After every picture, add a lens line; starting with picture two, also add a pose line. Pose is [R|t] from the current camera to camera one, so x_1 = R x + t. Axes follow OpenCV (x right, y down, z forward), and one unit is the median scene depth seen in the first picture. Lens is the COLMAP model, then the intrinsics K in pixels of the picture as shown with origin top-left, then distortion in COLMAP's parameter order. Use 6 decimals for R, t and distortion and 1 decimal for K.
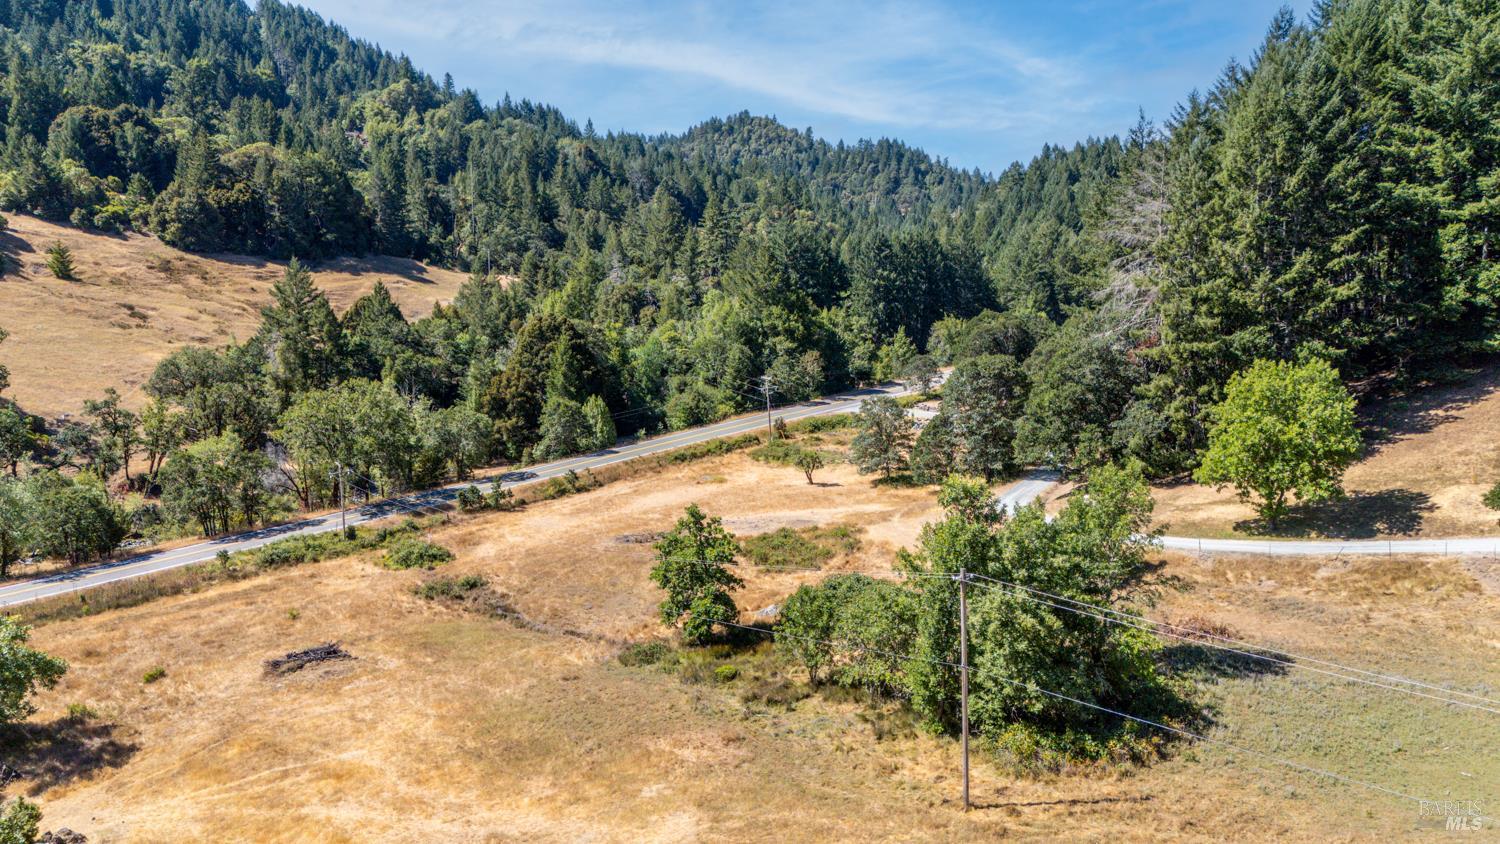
lens RADIAL K [[1102.5, 0, 750.0], [0, 1102.5, 422.0], [0, 0, 1]] dist [0.084138, -0.085725]
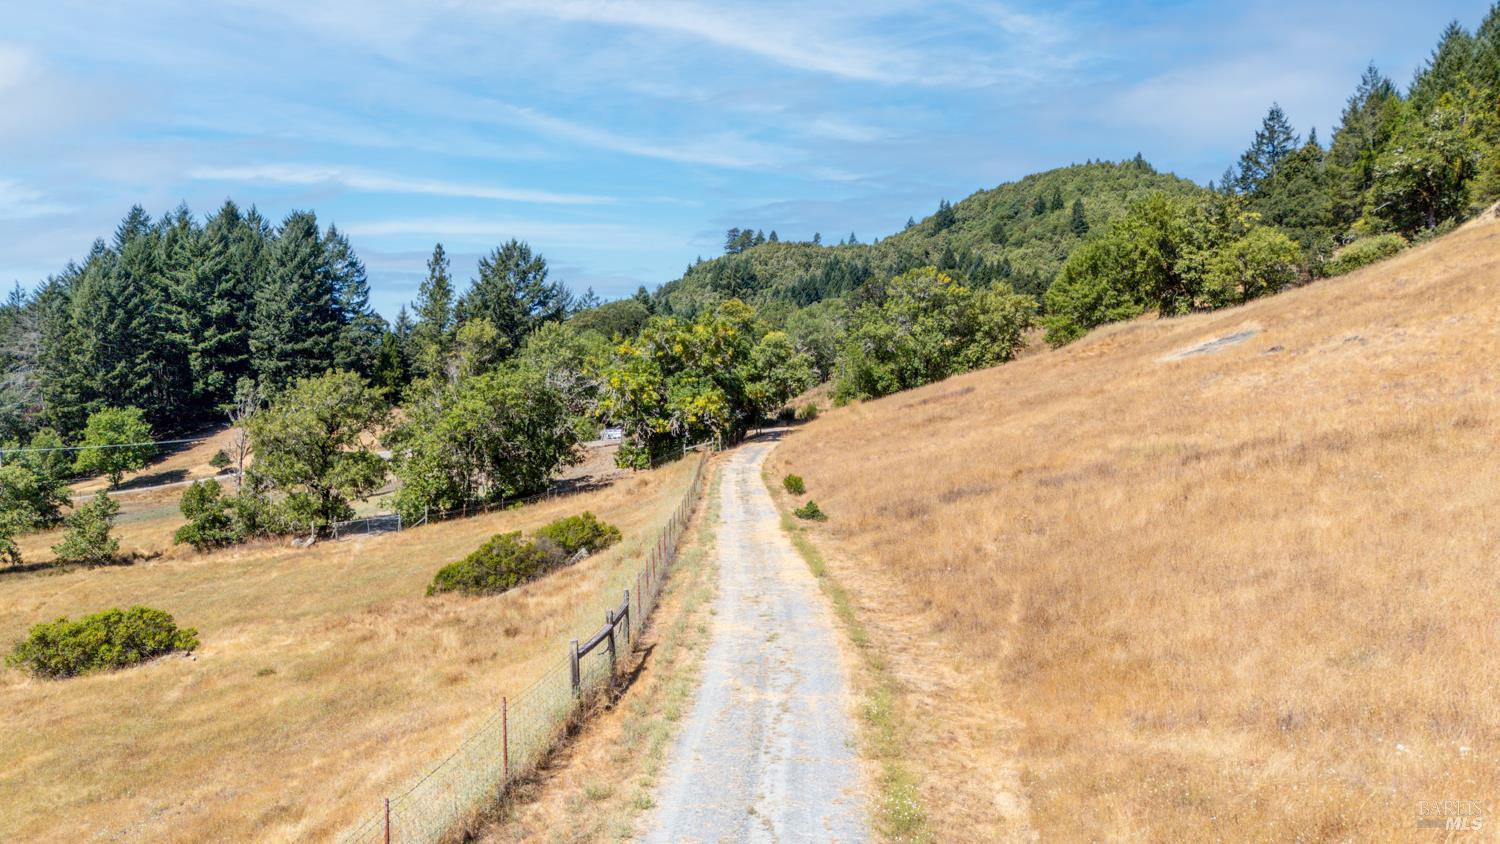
lens RADIAL K [[1102.5, 0, 750.0], [0, 1102.5, 422.0], [0, 0, 1]] dist [0.084138, -0.085725]
pose [[0.570398, -0.000606, 0.821368, -0.491471], [0.125893, 0.988248, -0.086696, 0.259535], [-0.811663, 0.152856, 0.563771, -0.984208]]
